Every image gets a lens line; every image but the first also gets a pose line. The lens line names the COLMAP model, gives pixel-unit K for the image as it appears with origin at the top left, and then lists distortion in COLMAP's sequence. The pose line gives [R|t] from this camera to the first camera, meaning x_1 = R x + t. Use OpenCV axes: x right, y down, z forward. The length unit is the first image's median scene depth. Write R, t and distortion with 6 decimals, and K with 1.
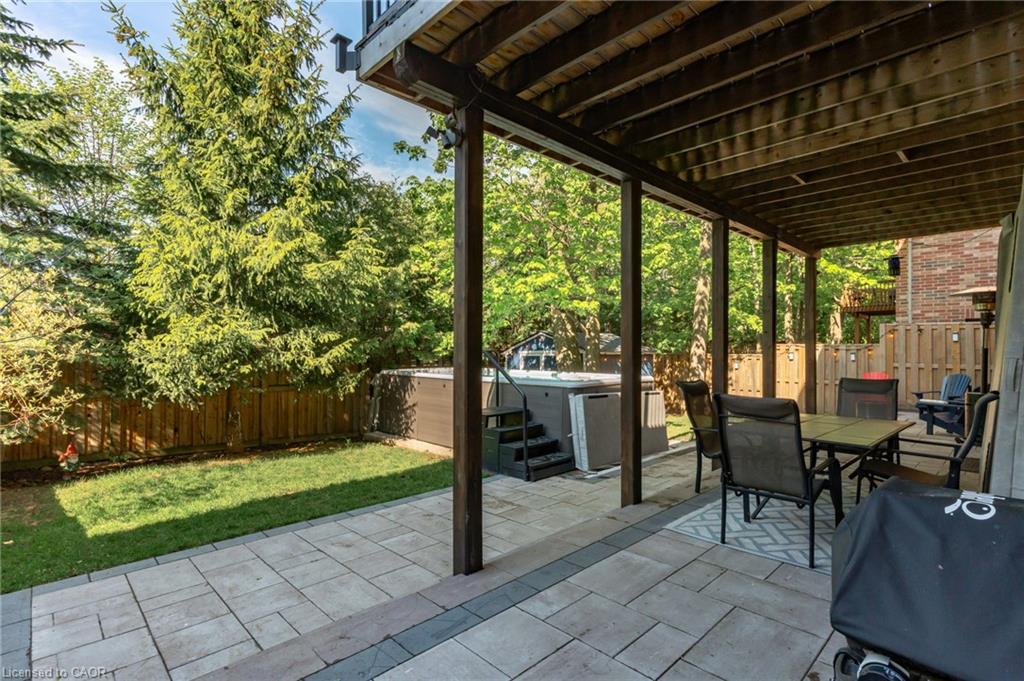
lens RADIAL K [[491.2, 0, 510.9], [0, 491.2, 342.8], [0, 0, 1]] dist [-0.000008, 0.000013]
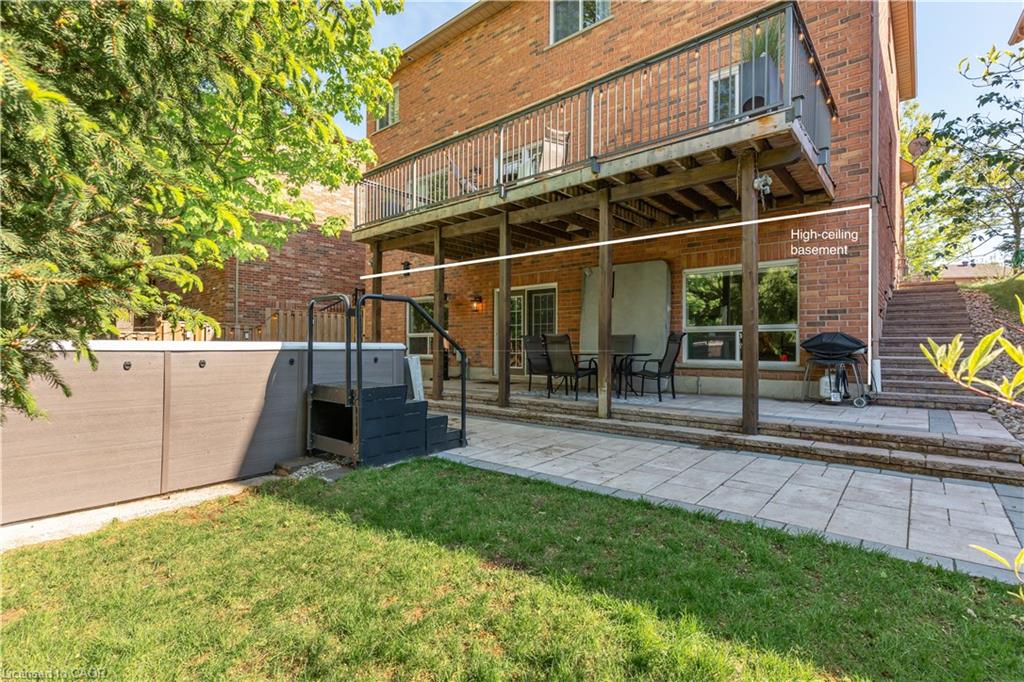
lens RADIAL K [[491.2, 0, 510.3], [0, 491.2, 342.6], [0, 0, 1]] dist [-0.000008, 0.000013]
pose [[-0.091222, 0.005584, 0.995815, -1.239056], [-0.005453, 0.999966, -0.006107, 0.130347], [-0.995816, -0.005987, -0.091188, 1.398650]]
